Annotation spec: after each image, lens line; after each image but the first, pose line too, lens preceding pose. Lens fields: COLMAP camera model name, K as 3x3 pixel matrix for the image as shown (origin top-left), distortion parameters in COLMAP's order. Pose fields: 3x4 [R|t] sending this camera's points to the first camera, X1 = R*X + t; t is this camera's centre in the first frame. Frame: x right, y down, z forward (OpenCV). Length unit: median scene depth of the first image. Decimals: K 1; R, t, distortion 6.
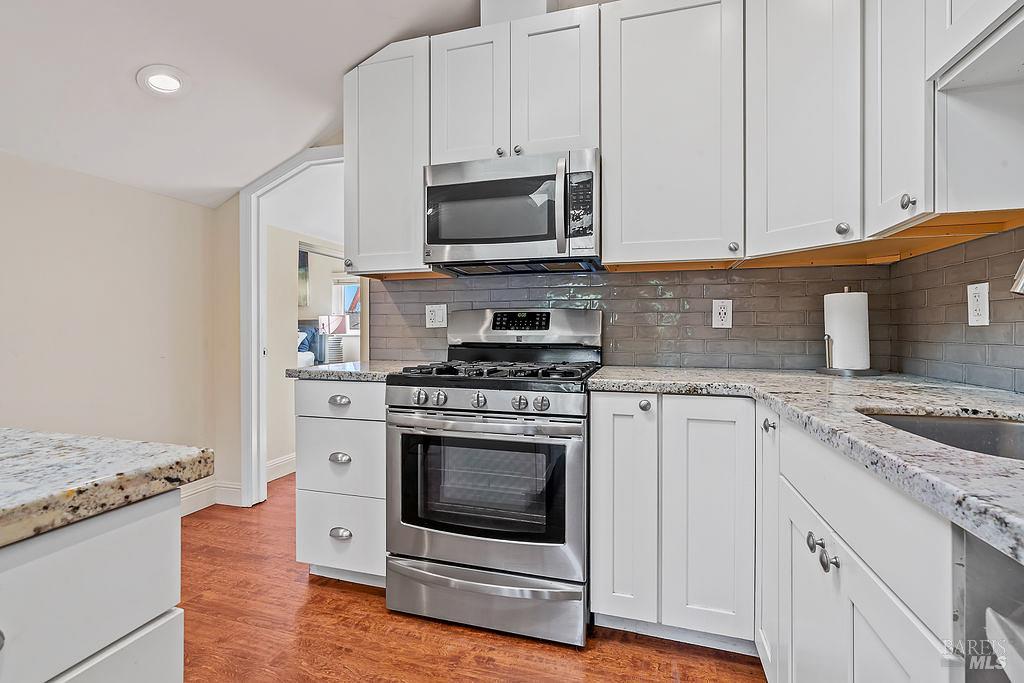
lens RADIAL K [[462.0, 0, 510.8], [0, 462.0, 331.3], [0, 0, 1]] dist [-0.000857, 0.001573]
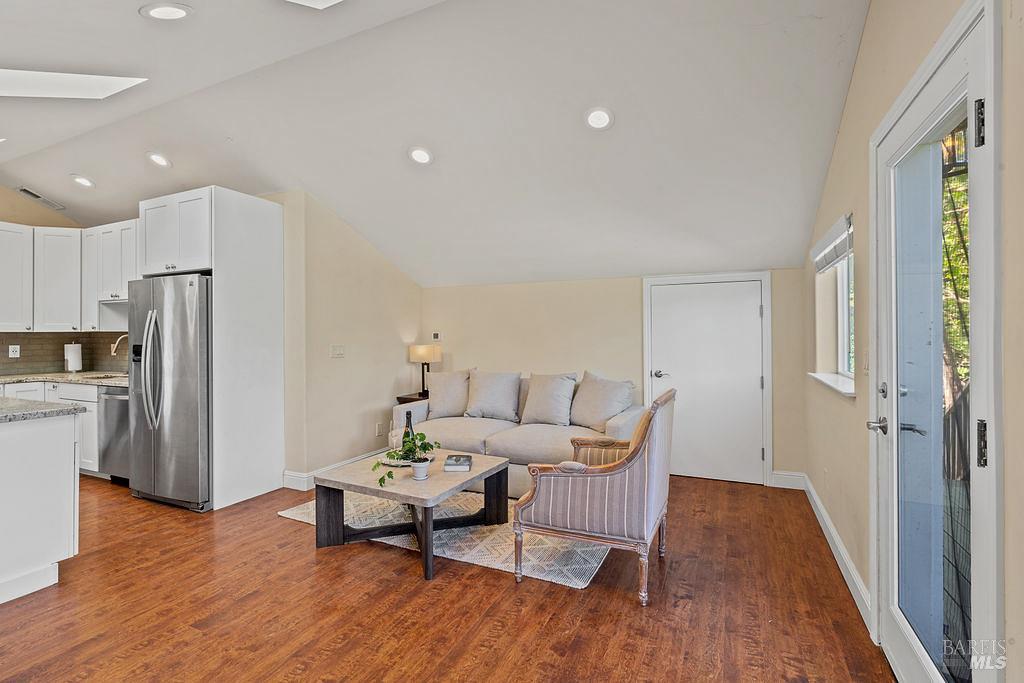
lens RADIAL K [[474.3, 0, 512.9], [0, 474.3, 333.4], [0, 0, 1]] dist [-0.001590, 0.000195]
pose [[0.147977, 0.000183, 0.988991, -2.207559], [0.003966, 0.999992, -0.000779, -0.167475], [-0.988983, 0.004037, 0.147975, -2.651608]]
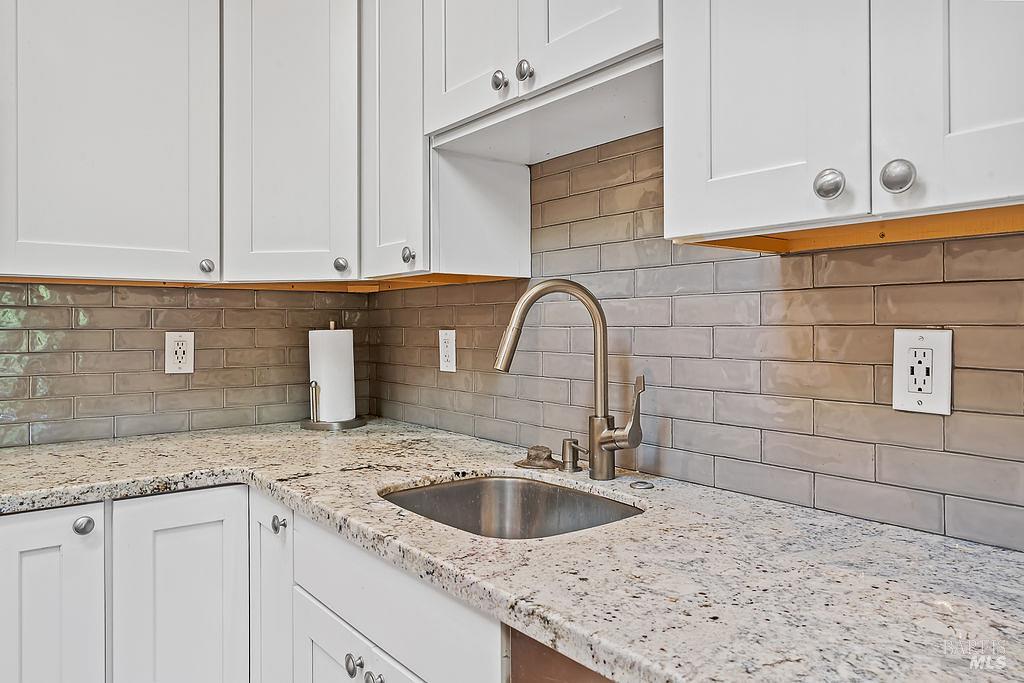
lens RADIAL K [[706.7, 0, 511.6], [0, 706.7, 324.8], [0, 0, 1]] dist [-0.001893, -0.000092]
pose [[0.581693, -0.003654, 0.813400, -0.150508], [0.005783, 0.999983, 0.000357, -0.110075], [-0.813388, 0.004496, 0.581704, -0.005122]]
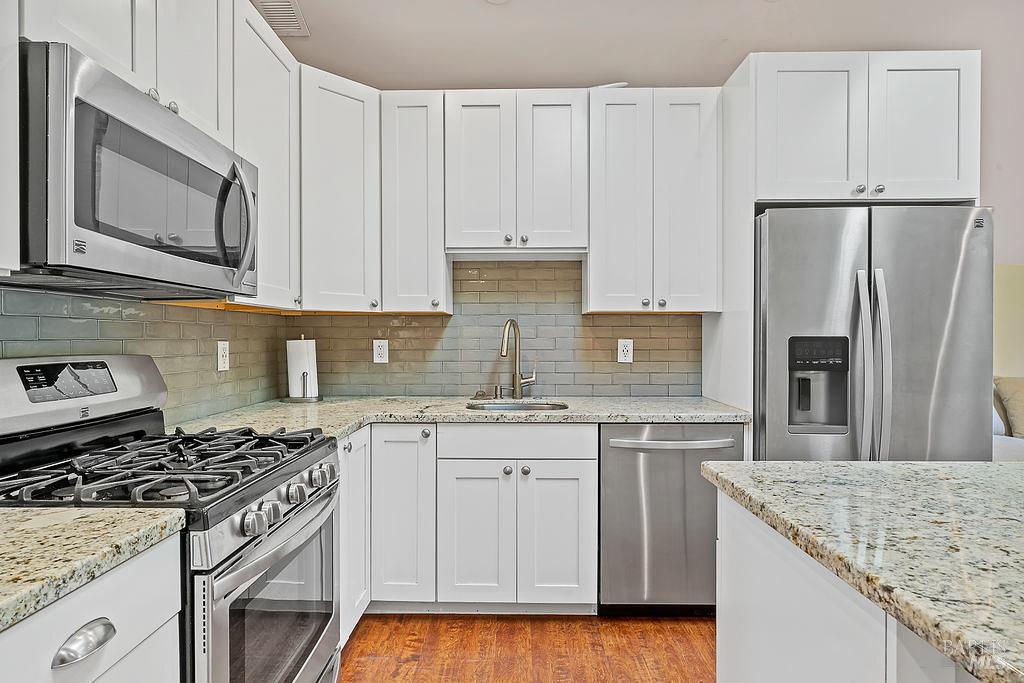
lens RADIAL K [[546.5, 0, 511.5], [0, 546.5, 342.2], [0, 0, 1]] dist [0.000666, 0.000130]
pose [[-0.272004, -0.011962, 0.962222, -1.156301], [-0.000372, 0.999924, 0.012326, -0.116167], [-0.962296, 0.002995, -0.271988, 1.058591]]
